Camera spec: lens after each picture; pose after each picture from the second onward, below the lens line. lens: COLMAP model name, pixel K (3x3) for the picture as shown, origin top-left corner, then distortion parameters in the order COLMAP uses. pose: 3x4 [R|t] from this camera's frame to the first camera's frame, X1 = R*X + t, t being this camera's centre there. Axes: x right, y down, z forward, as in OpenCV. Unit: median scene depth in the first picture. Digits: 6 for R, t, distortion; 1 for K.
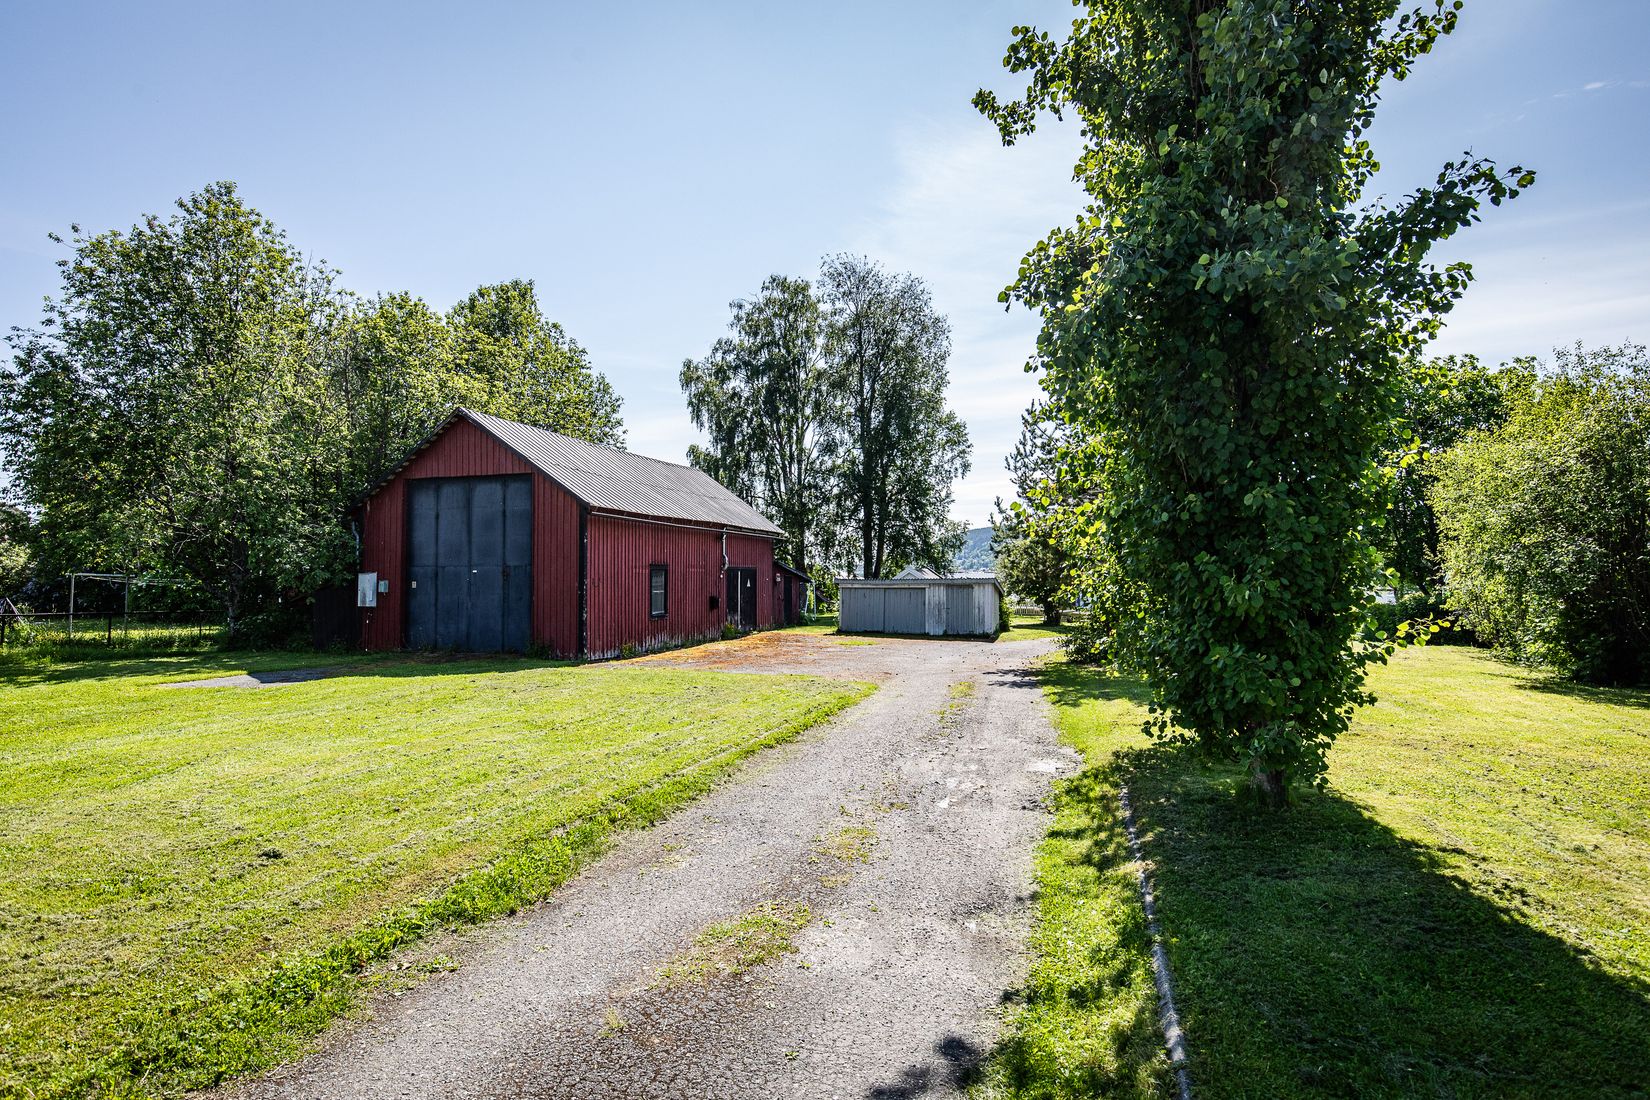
lens RADIAL K [[869.8, 0, 833.9], [0, 869.8, 552.4], [0, 0, 1]] dist [-0.010895, -0.000047]
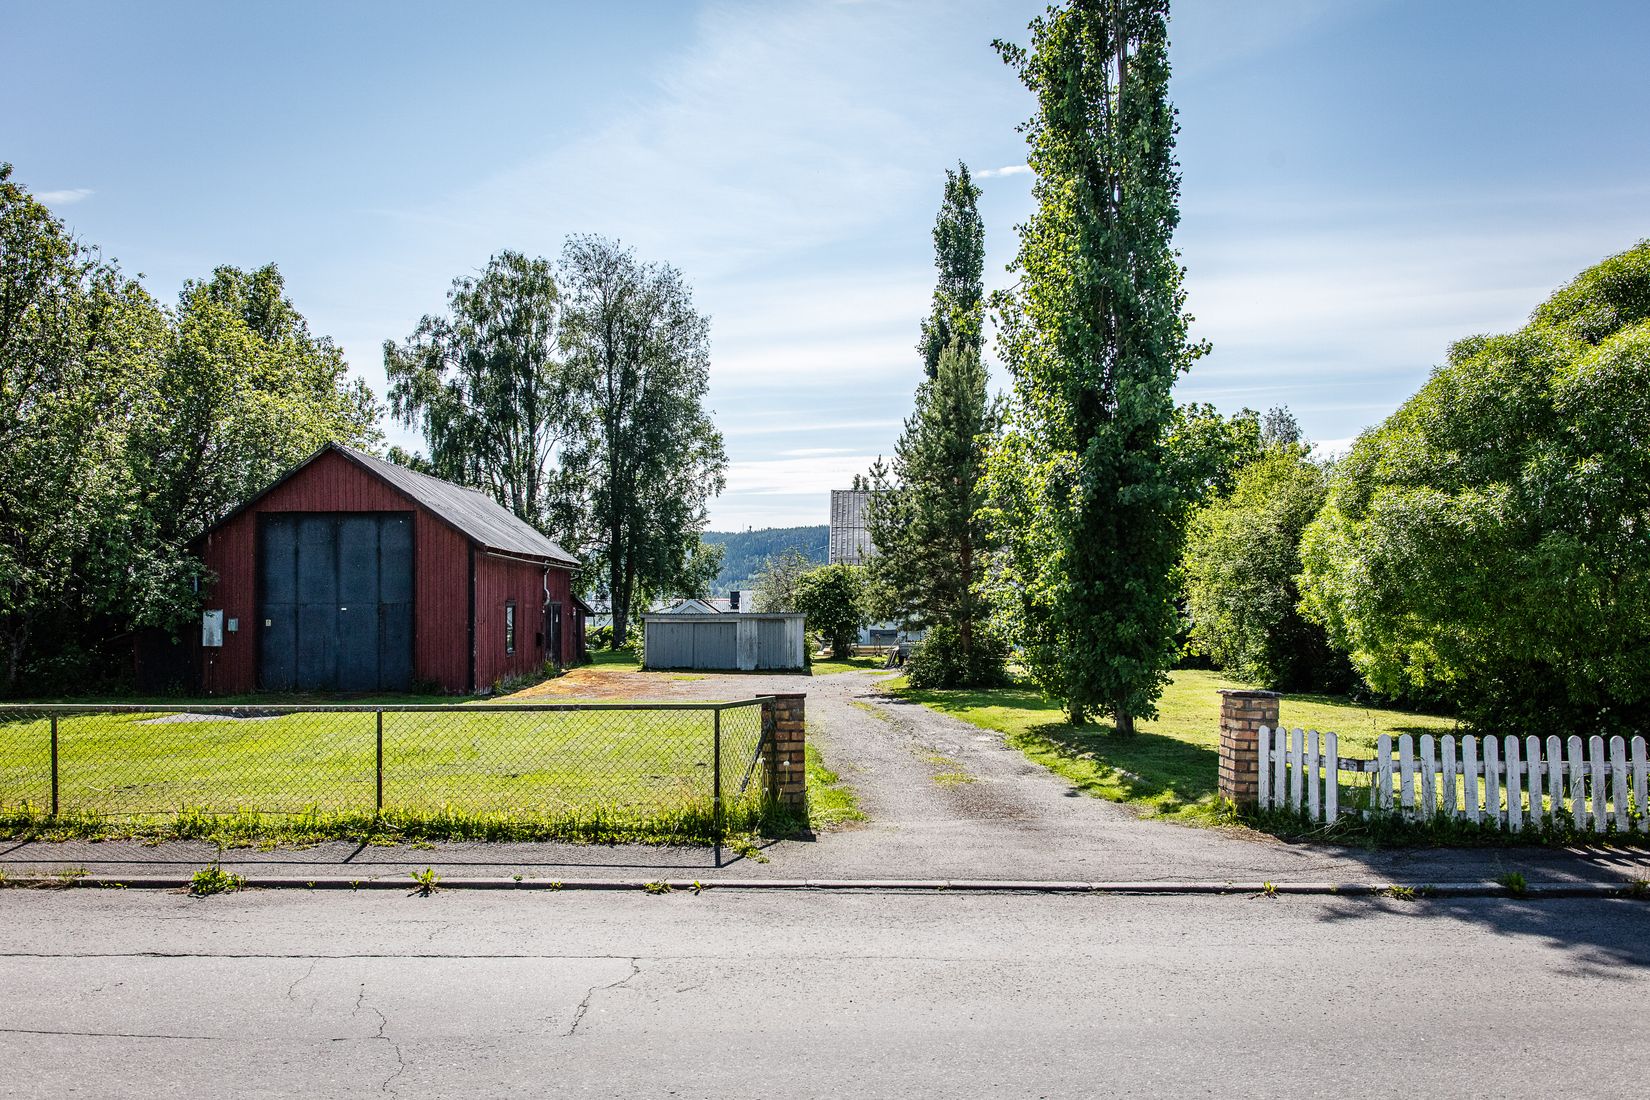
lens RADIAL K [[1170.2, 0, 823.7], [0, 1170.2, 594.1], [0, 0, 1]] dist [-0.040503, 0.000633]
pose [[0.949235, 0.001898, 0.314561, -0.319788], [-0.008449, 0.999775, 0.019462, -0.025826], [-0.314453, -0.021131, 0.949038, -0.420676]]
